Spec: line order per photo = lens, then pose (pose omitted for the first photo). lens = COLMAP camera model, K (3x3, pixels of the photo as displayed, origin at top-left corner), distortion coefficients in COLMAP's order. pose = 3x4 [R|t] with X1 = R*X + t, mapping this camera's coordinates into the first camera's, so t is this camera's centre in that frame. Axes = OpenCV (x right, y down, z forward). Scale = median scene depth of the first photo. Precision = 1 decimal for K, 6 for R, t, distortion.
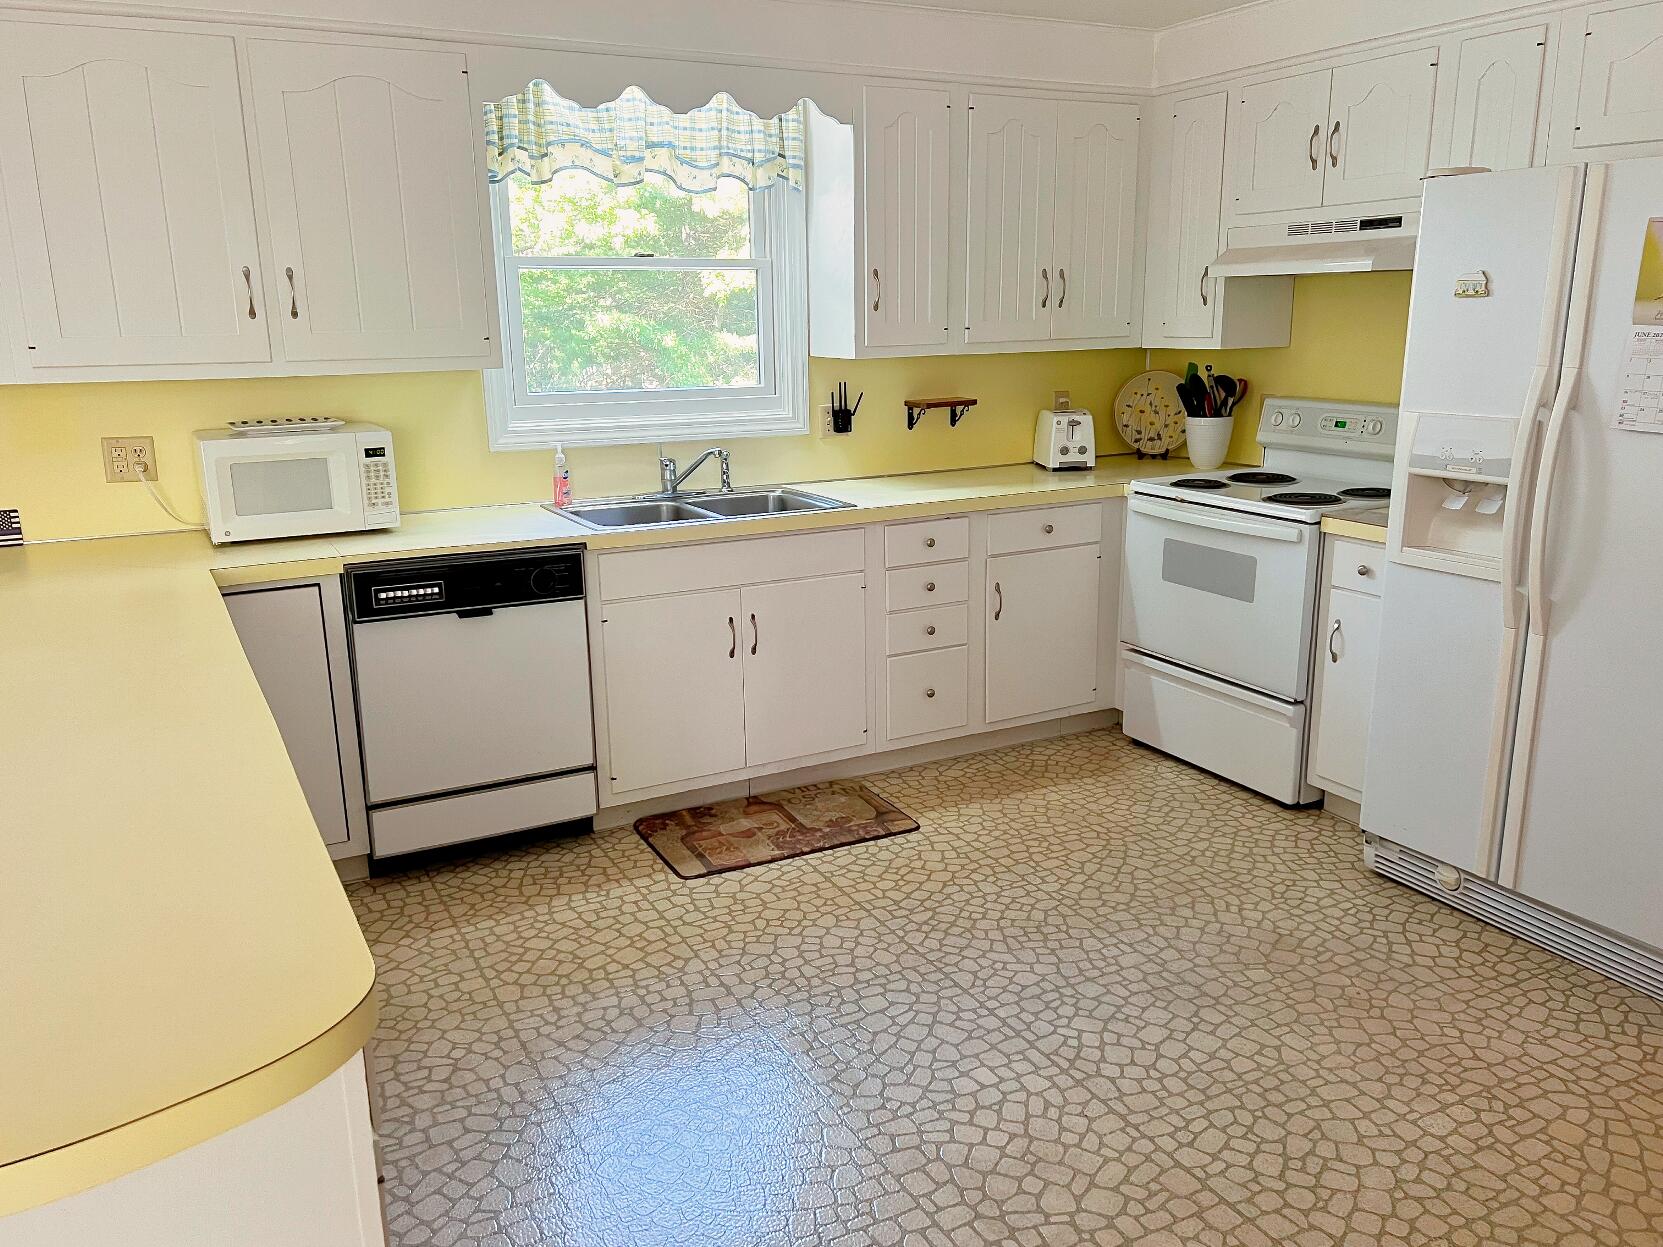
lens RADIAL K [[1283.5, 0, 834.5], [0, 1283.5, 646.7], [0, 0, 1]] dist [0.104598, -0.121806]
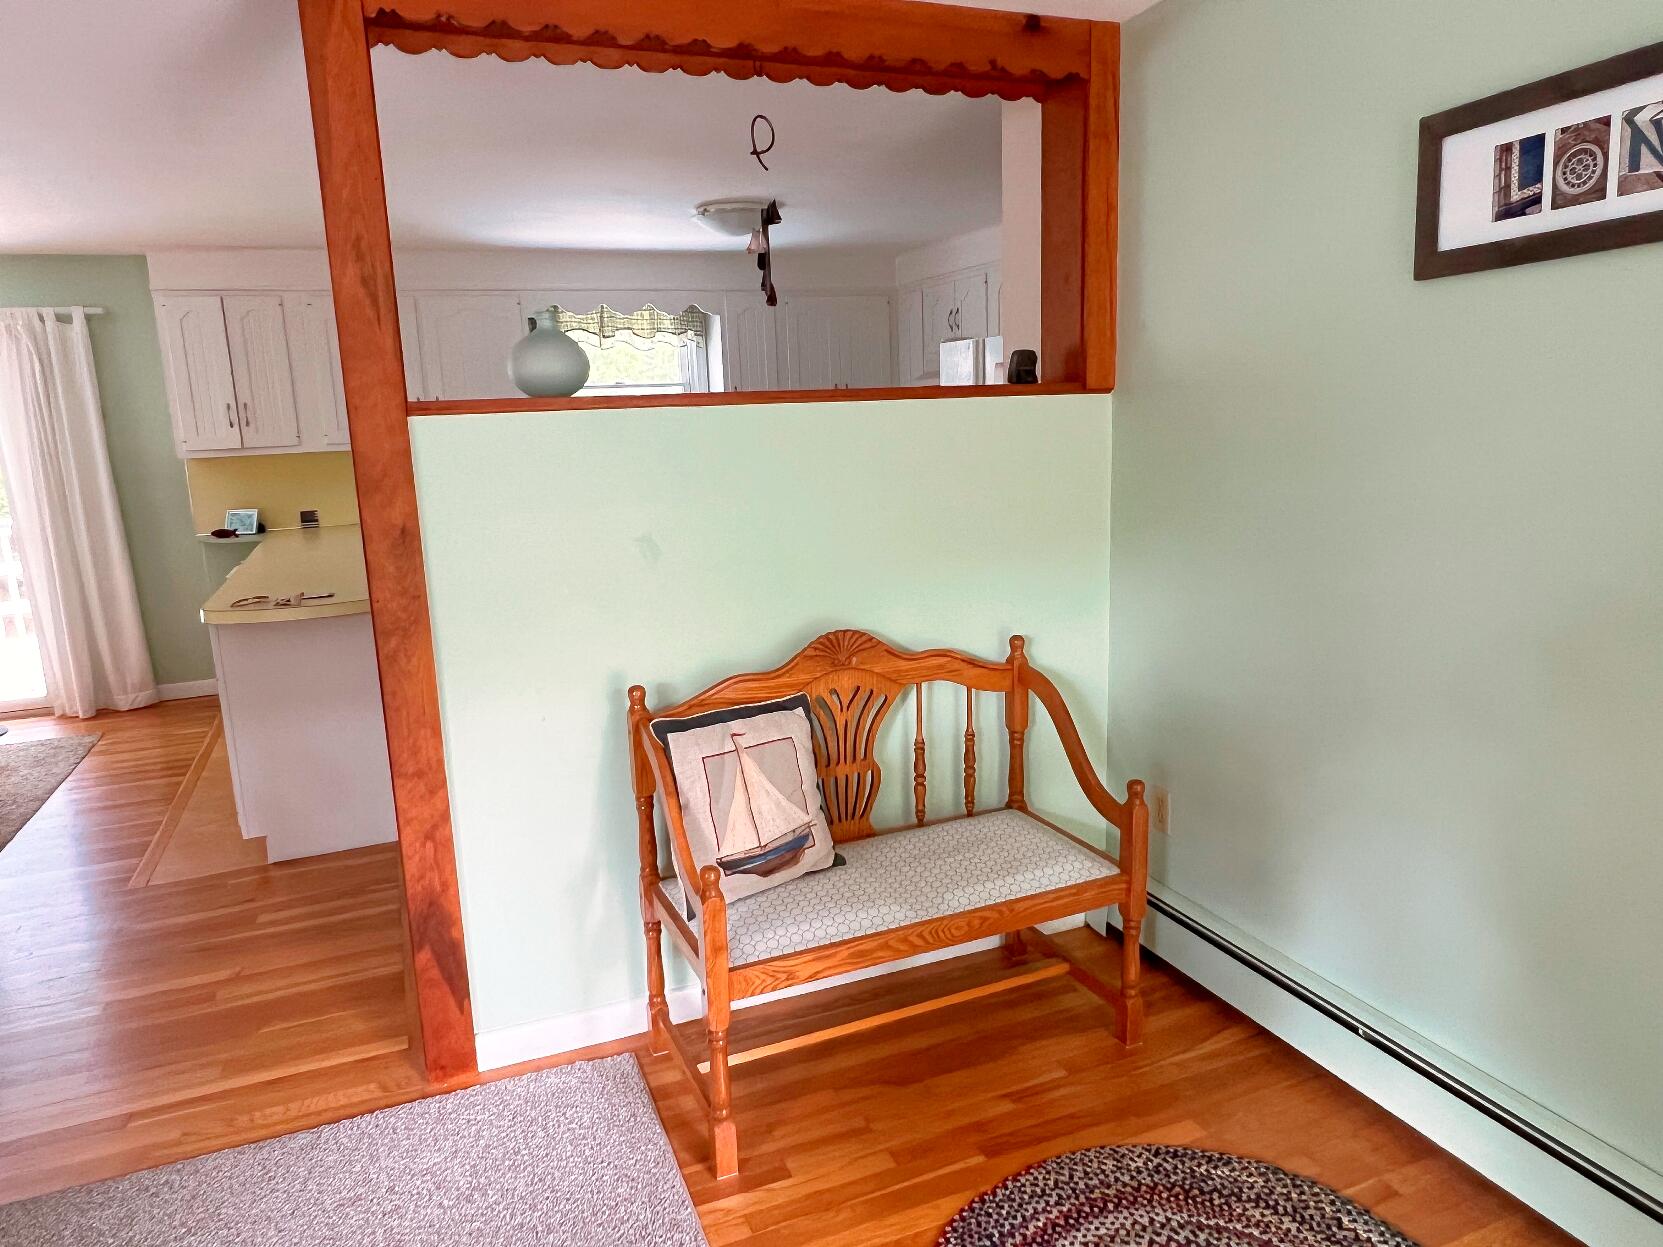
lens RADIAL K [[1083.9, 0, 831.5], [0, 1083.9, 623.5], [0, 0, 1]] dist [-0.001054, 0.000166]
pose [[0.995126, -0.005942, -0.098433, 0.322986], [0.000399, 0.998417, -0.056238, 0.148799], [0.098612, 0.055925, 0.993553, -0.554917]]
